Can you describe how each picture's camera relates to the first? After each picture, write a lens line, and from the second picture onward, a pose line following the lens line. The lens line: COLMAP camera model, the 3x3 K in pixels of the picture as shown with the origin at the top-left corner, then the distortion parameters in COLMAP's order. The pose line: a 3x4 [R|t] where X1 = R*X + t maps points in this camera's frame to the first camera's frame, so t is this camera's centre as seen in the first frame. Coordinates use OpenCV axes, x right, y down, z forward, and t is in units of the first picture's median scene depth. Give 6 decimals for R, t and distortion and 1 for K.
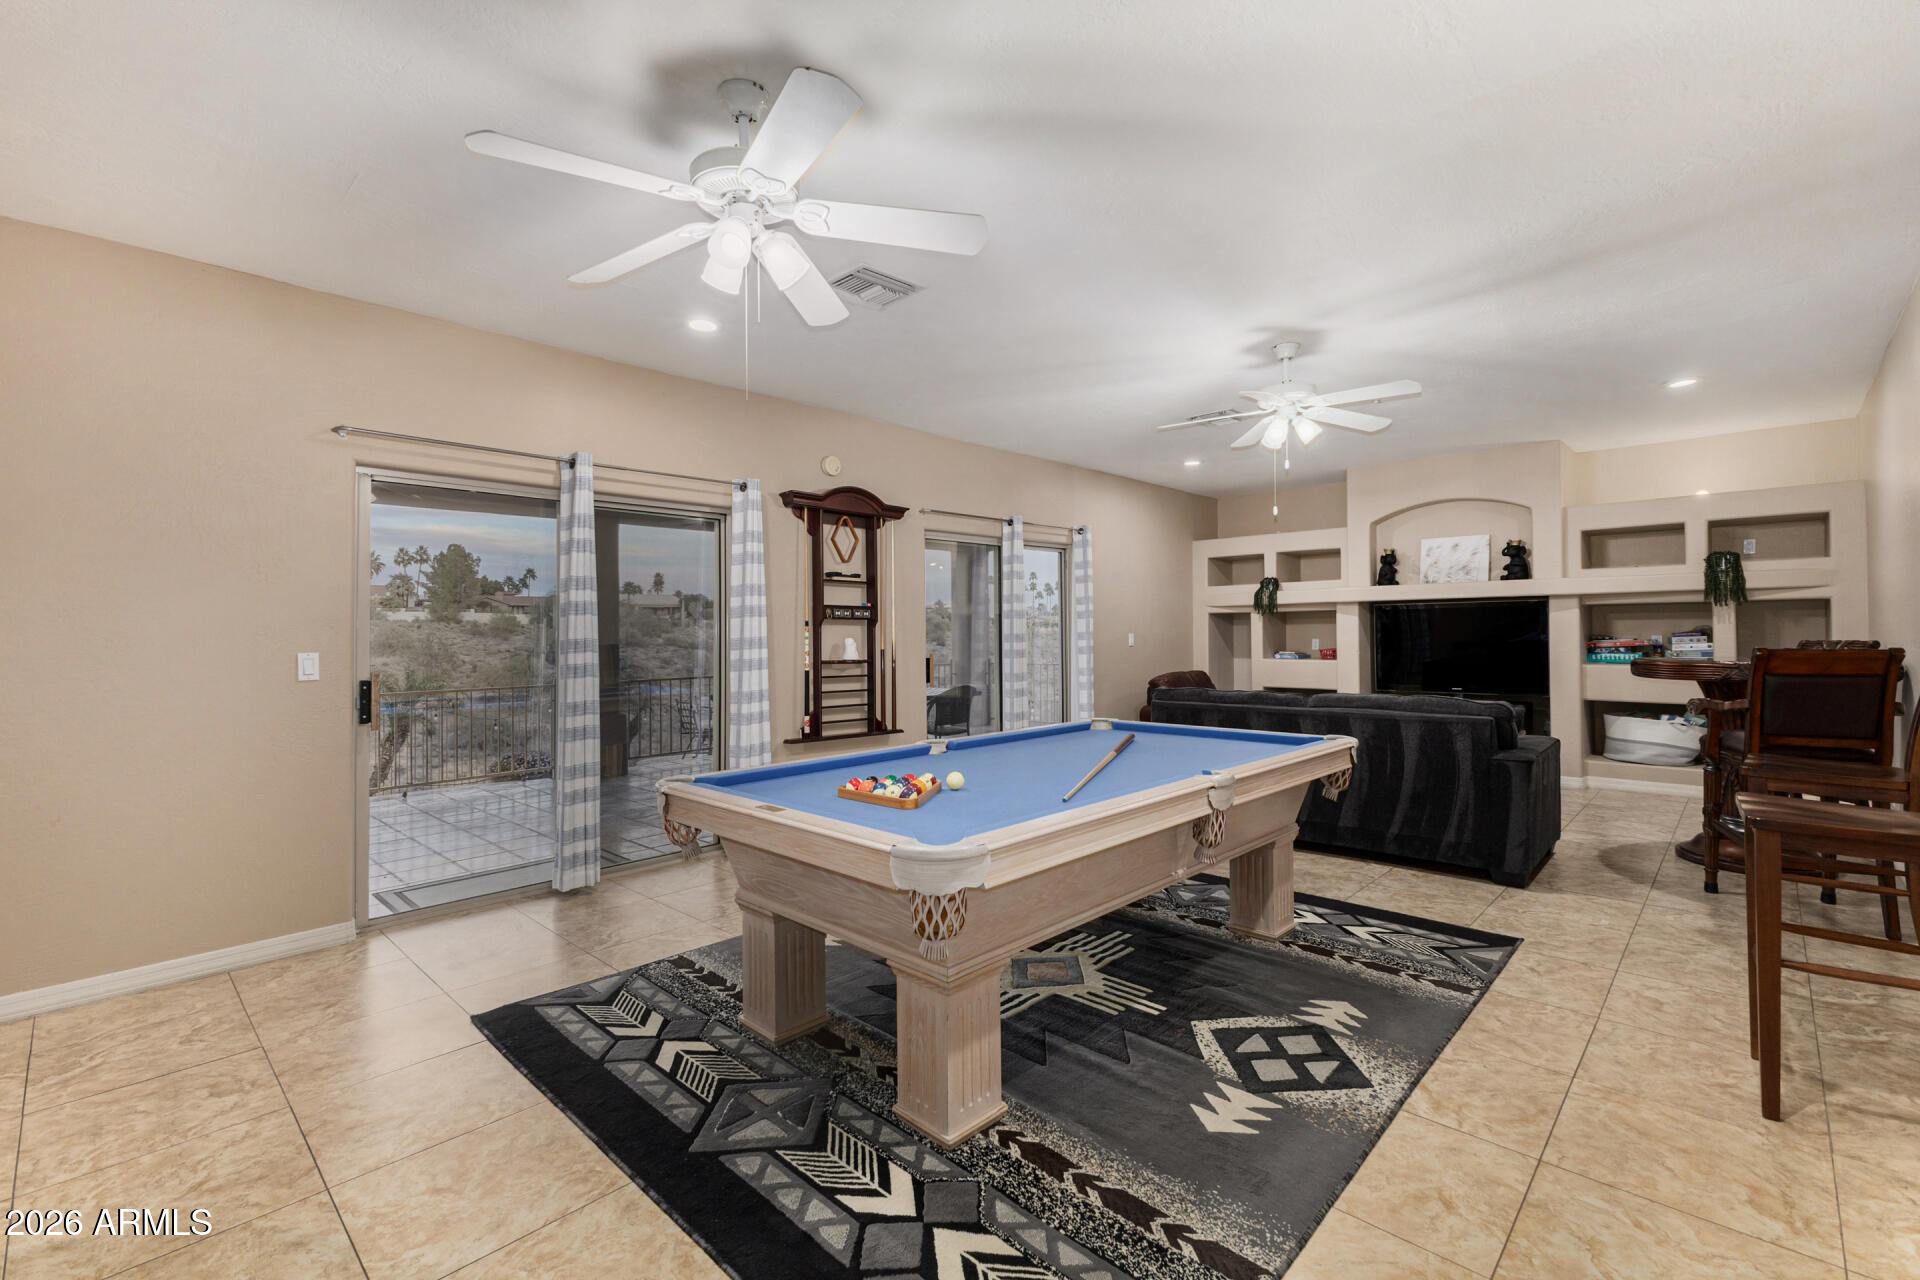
lens RADIAL K [[837.4, 0, 962.0], [0, 837.4, 622.4], [0, 0, 1]] dist [0.012357, -0.001575]
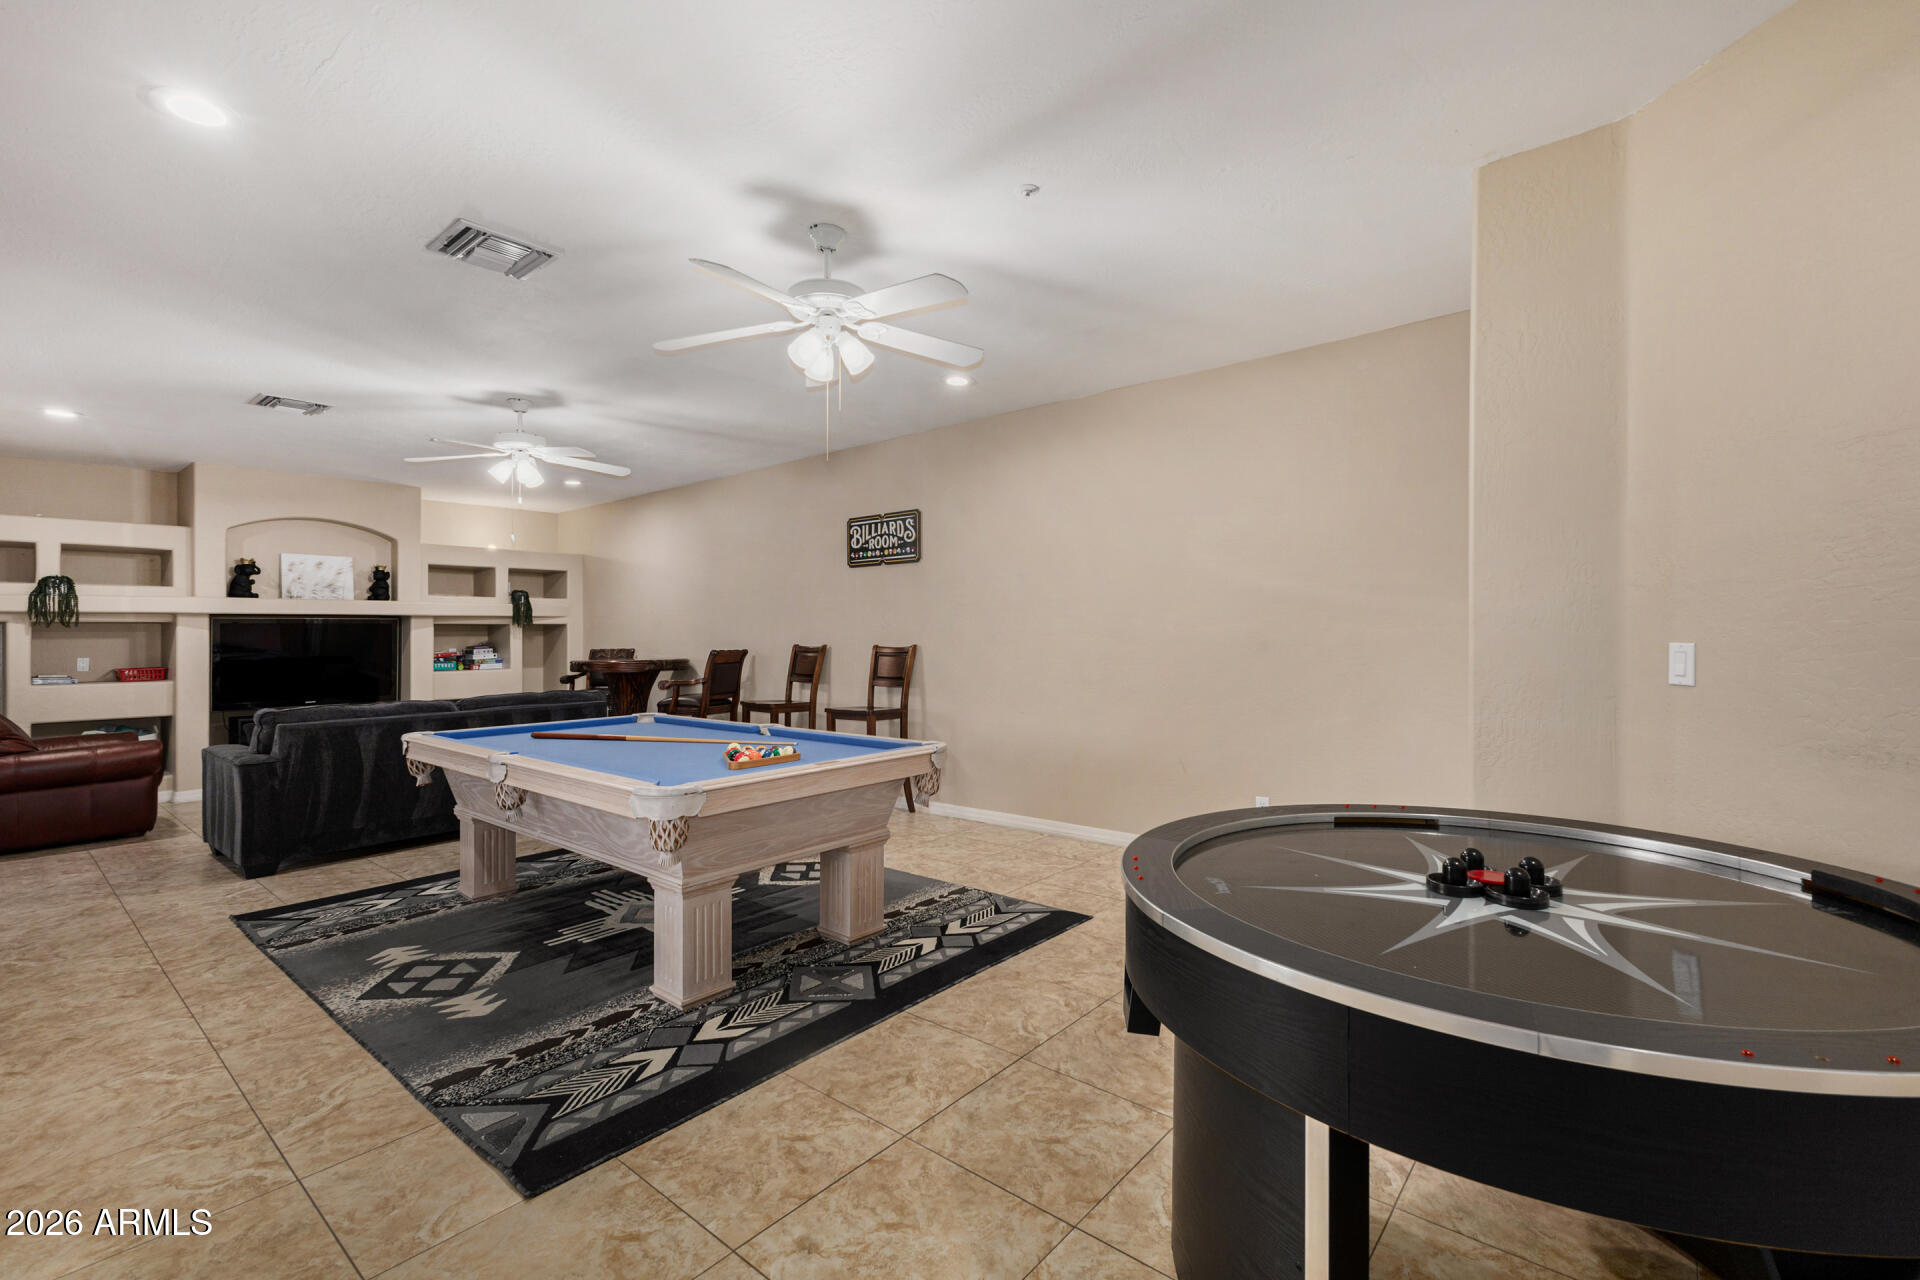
lens RADIAL K [[837.4, 0, 961.8], [0, 837.4, 643.2], [0, 0, 1]] dist [0.012357, -0.001575]
pose [[-0.065523, 0.003053, 0.997846, -1.233862], [-0.000211, 0.999995, -0.003073, 0.024563], [-0.997851, -0.000412, -0.065522, 0.669616]]
